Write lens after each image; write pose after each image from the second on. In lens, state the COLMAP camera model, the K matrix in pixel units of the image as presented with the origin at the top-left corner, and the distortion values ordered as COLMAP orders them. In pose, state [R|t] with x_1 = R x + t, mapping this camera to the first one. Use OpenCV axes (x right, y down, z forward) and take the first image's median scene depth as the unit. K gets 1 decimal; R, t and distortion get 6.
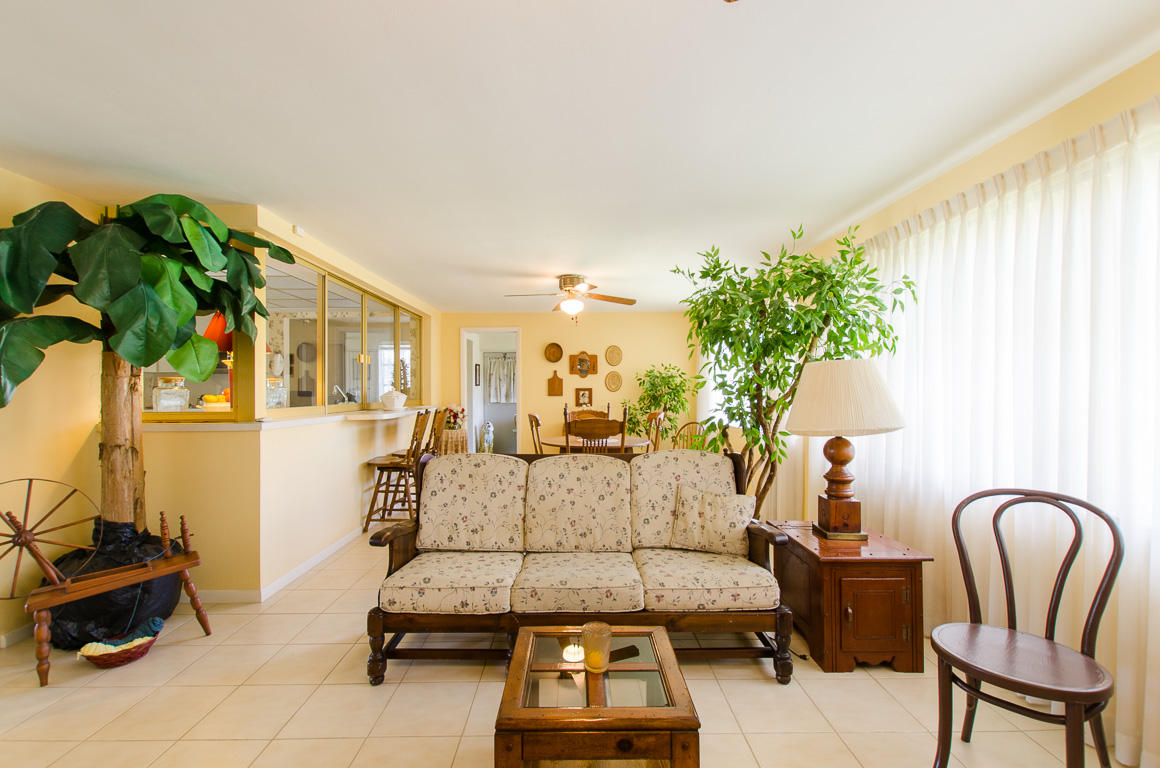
lens RADIAL K [[492.6, 0, 580.0], [0, 492.6, 384.0], [0, 0, 1]] dist [0.001924, -0.000388]
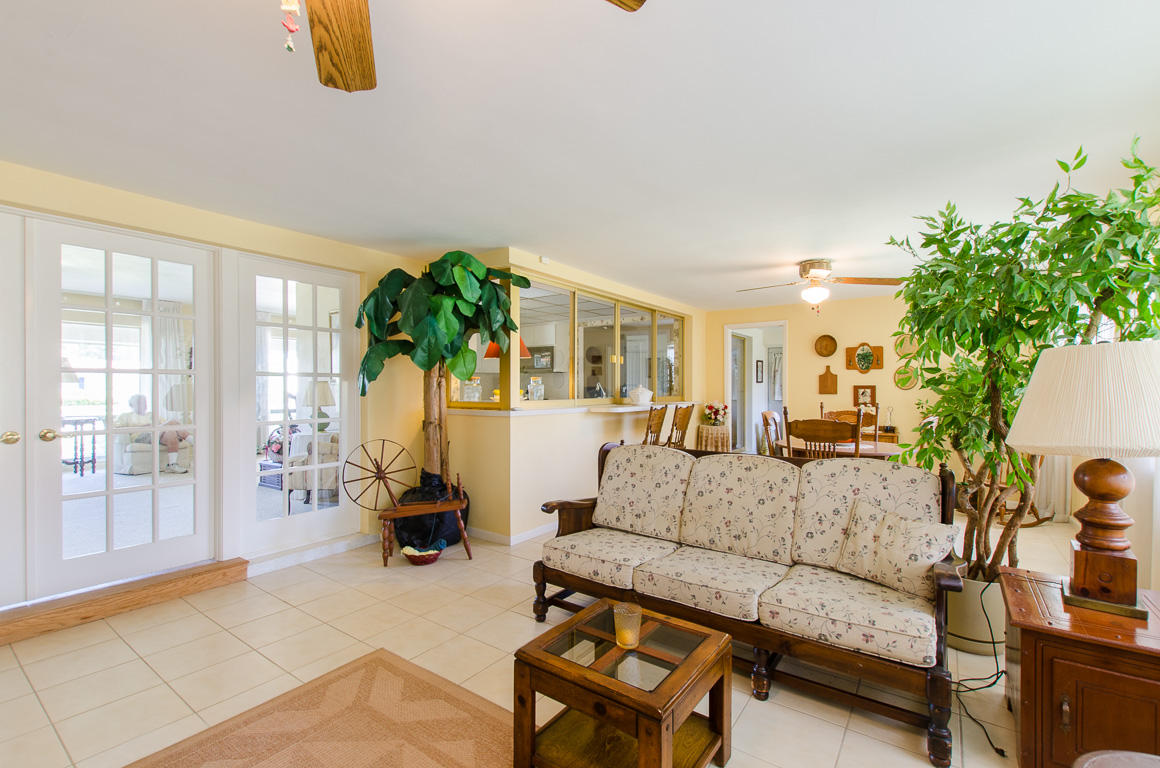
lens RADIAL K [[492.6, 0, 580.0], [0, 492.6, 384.0], [0, 0, 1]] dist [0.001924, -0.000388]
pose [[0.812949, 0.000286, -0.582334, 0.318655], [0.003266, 0.999982, 0.005050, -0.000101], [0.582325, -0.006007, 0.812934, 0.036903]]
